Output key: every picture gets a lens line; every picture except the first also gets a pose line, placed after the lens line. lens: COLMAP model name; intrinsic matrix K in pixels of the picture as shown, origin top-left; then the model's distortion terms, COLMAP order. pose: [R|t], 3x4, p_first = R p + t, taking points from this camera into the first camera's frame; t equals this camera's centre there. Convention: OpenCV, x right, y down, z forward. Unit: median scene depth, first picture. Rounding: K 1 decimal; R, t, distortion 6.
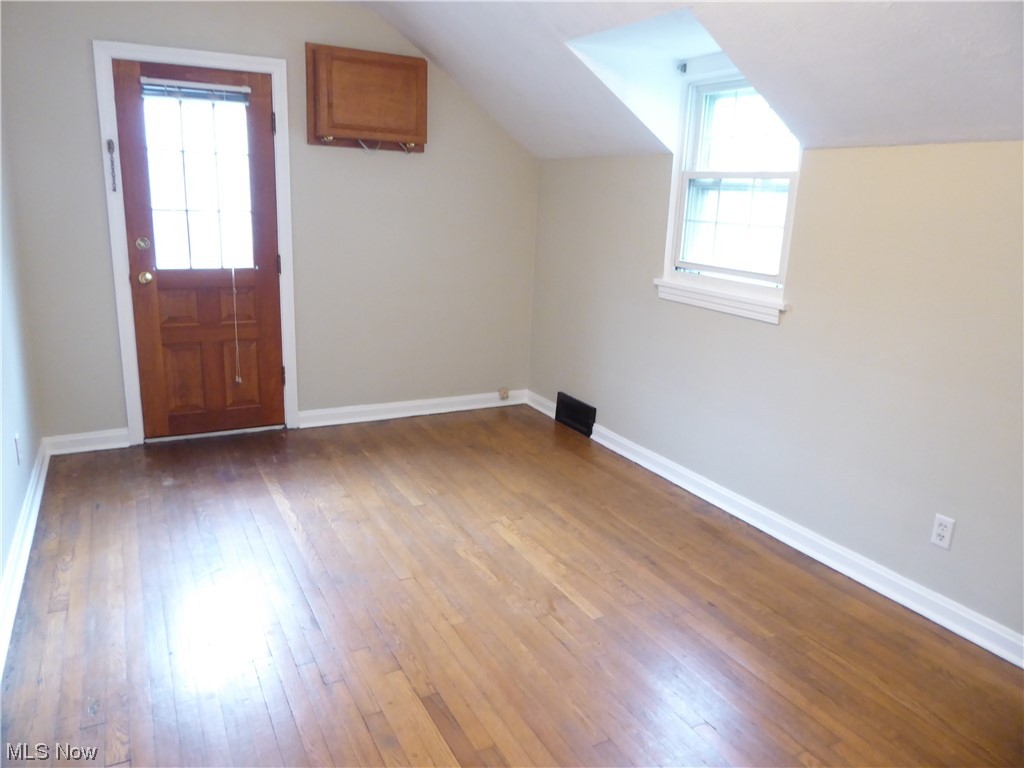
lens RADIAL K [[718.1, 0, 512.0], [0, 718.1, 384.0], [0, 0, 1]] dist [-0.069682, 0.049269]
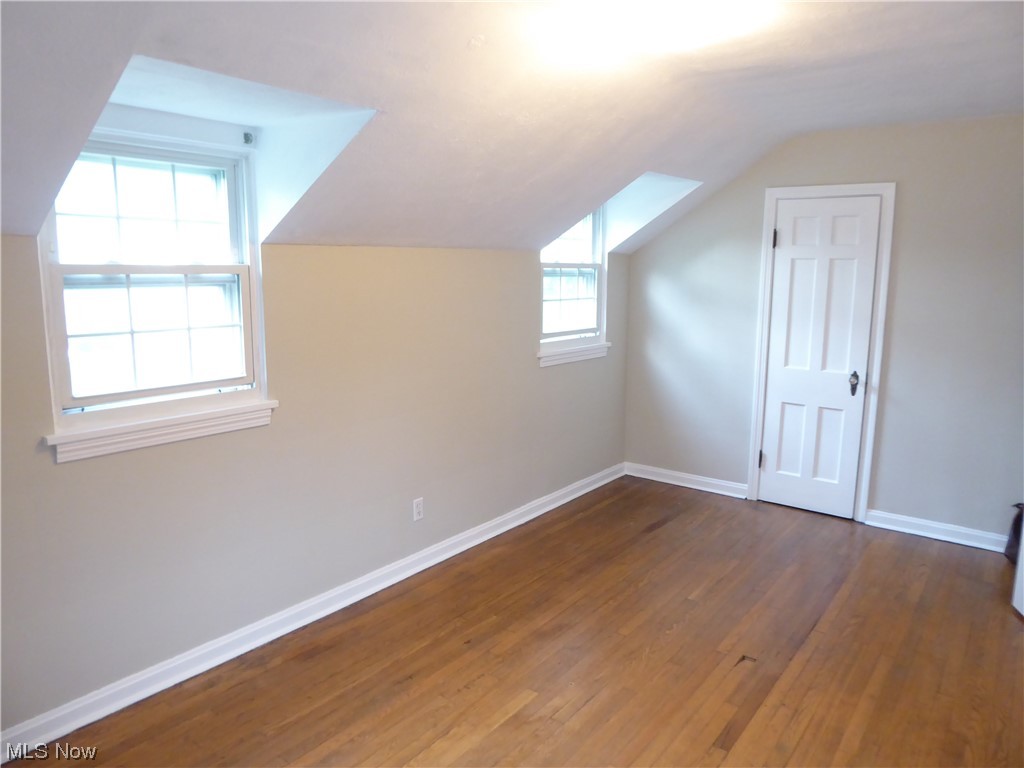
lens RADIAL K [[718.1, 0, 512.0], [0, 718.1, 384.0], [0, 0, 1]] dist [-0.069682, 0.049269]
pose [[-0.414984, -0.193006, 0.889121, -0.612837], [0.201621, 0.933435, 0.296729, -0.361037], [-0.887207, 0.302404, -0.348447, 1.060556]]
